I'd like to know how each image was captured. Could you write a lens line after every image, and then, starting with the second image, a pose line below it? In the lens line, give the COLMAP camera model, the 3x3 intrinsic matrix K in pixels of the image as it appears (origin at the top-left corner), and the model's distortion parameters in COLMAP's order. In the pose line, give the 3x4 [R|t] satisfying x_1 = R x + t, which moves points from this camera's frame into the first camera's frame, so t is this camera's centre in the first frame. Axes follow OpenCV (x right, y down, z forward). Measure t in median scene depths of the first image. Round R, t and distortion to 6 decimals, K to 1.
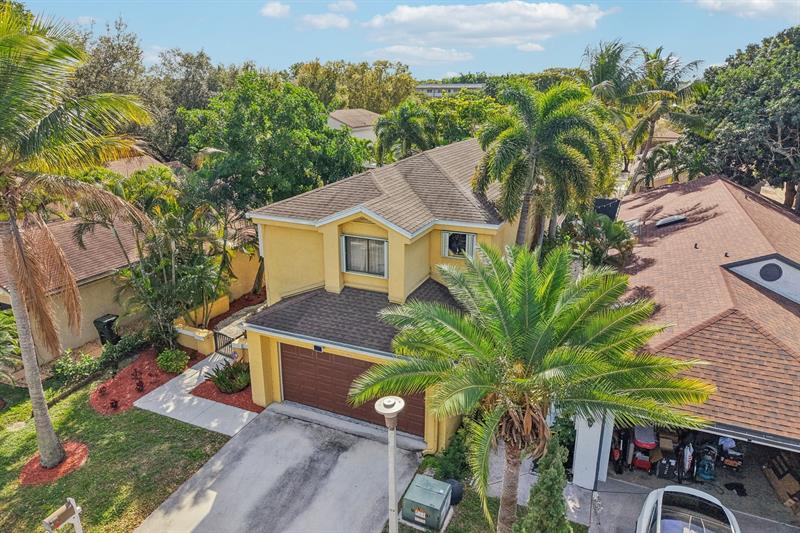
lens RADIAL K [[538.3, 0, 401.7], [0, 538.3, 268.6], [0, 0, 1]] dist [0.013256, -0.012471]
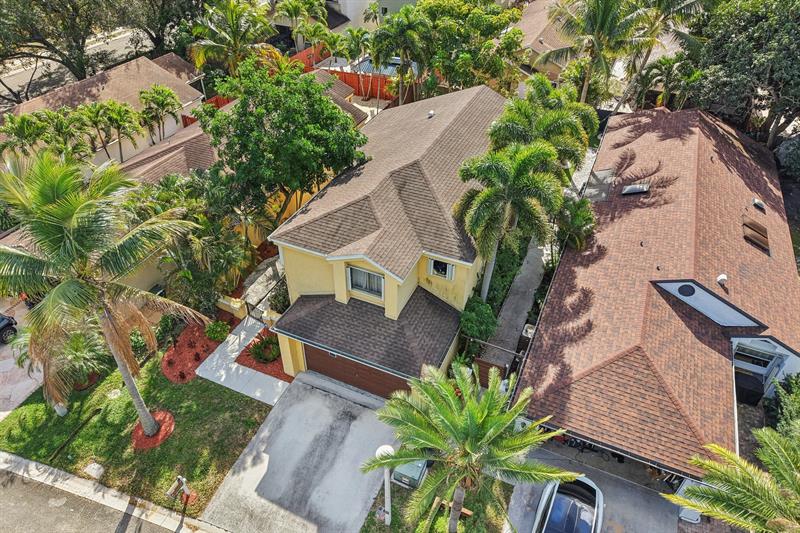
lens RADIAL K [[538.3, 0, 401.6], [0, 538.3, 268.0], [0, 0, 1]] dist [0.013256, -0.012471]
pose [[0.999956, 0.008455, 0.003975, 0.008922], [-0.009314, 0.935374, 0.353539, -0.503648], [-0.000729, -0.353560, 0.935412, -0.173355]]
